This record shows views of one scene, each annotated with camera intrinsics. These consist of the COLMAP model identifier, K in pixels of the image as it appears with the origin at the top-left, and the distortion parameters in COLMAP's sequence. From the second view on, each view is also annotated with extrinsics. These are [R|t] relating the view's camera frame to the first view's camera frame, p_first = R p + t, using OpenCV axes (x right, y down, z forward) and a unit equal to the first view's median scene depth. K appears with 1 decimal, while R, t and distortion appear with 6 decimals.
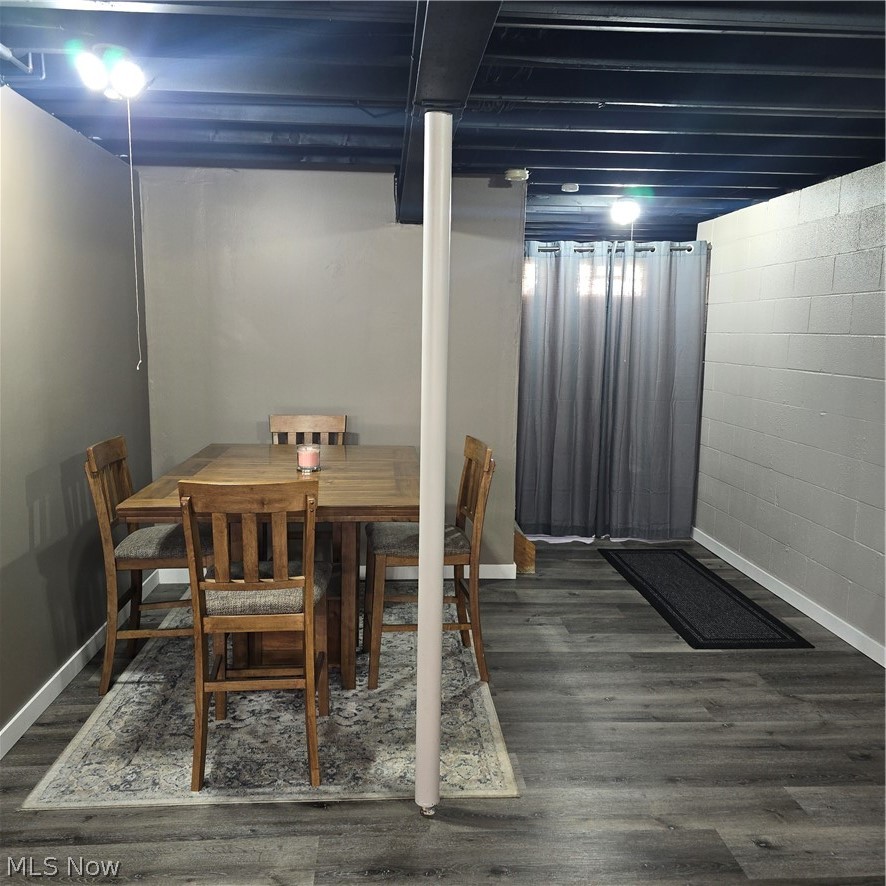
lens RADIAL K [[791.8, 0, 439.4], [0, 791.8, 444.9], [0, 0, 1]] dist [0.137407, -0.184606]
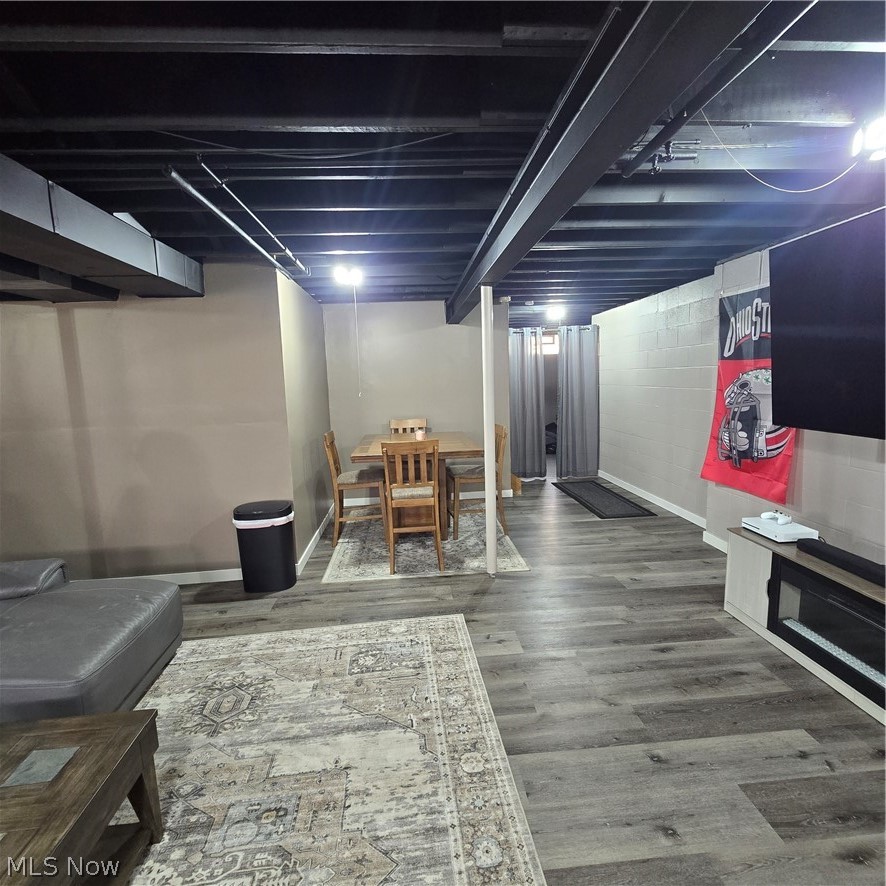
lens RADIAL K [[480.6, 0, 441.5], [0, 480.6, 440.9], [0, 0, 1]] dist [0.001029, -0.000029]
pose [[0.998712, -0.050640, -0.003005, -0.108349], [0.050597, 0.998635, -0.012983, 0.052589], [0.003659, 0.012814, 0.999911, -0.321992]]
